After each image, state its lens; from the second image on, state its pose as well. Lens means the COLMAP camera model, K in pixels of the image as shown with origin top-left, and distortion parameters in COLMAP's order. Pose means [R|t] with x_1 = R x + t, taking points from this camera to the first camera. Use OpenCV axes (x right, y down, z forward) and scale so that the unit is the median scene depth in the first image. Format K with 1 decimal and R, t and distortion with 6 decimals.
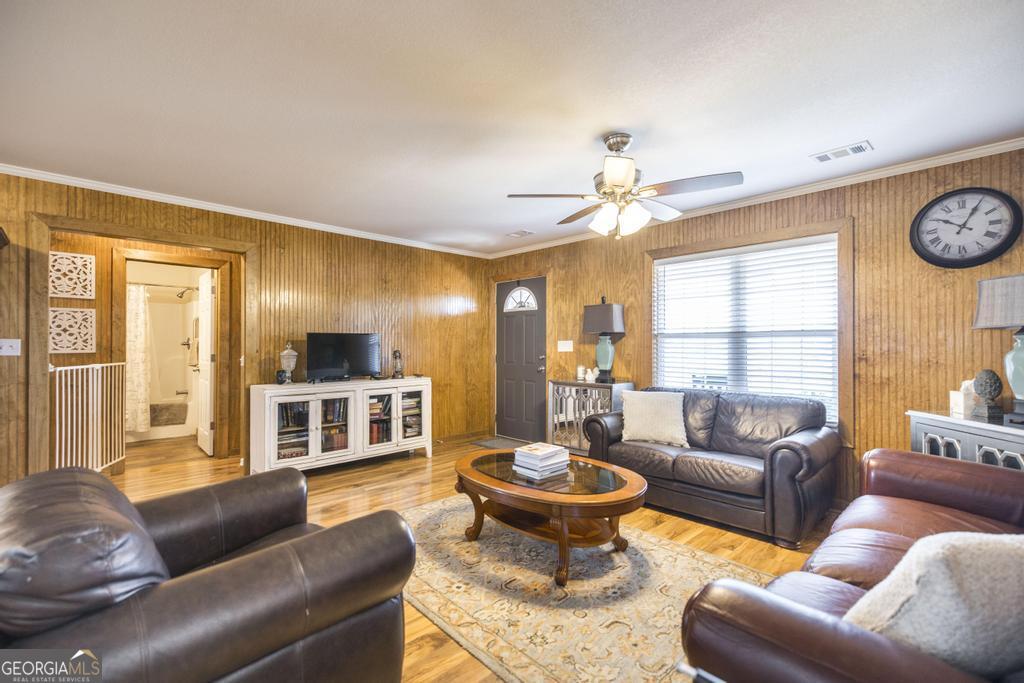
lens RADIAL K [[445.8, 0, 509.2], [0, 445.8, 341.2], [0, 0, 1]] dist [0.004164, 0.000445]
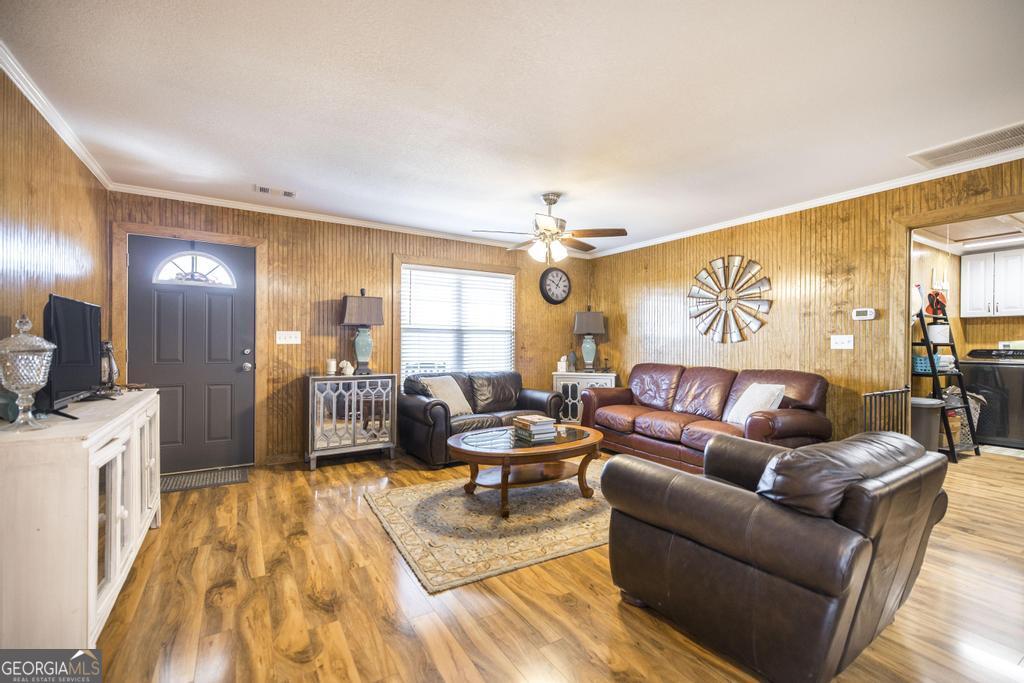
lens RADIAL K [[445.8, 0, 506.3], [0, 445.8, 343.6], [0, 0, 1]] dist [0.004164, 0.000445]
pose [[0.220897, 0.002762, 0.975293, -0.795918], [-0.018637, 0.999825, 0.001389, 0.017846], [-0.975119, -0.018483, 0.220910, 0.536275]]
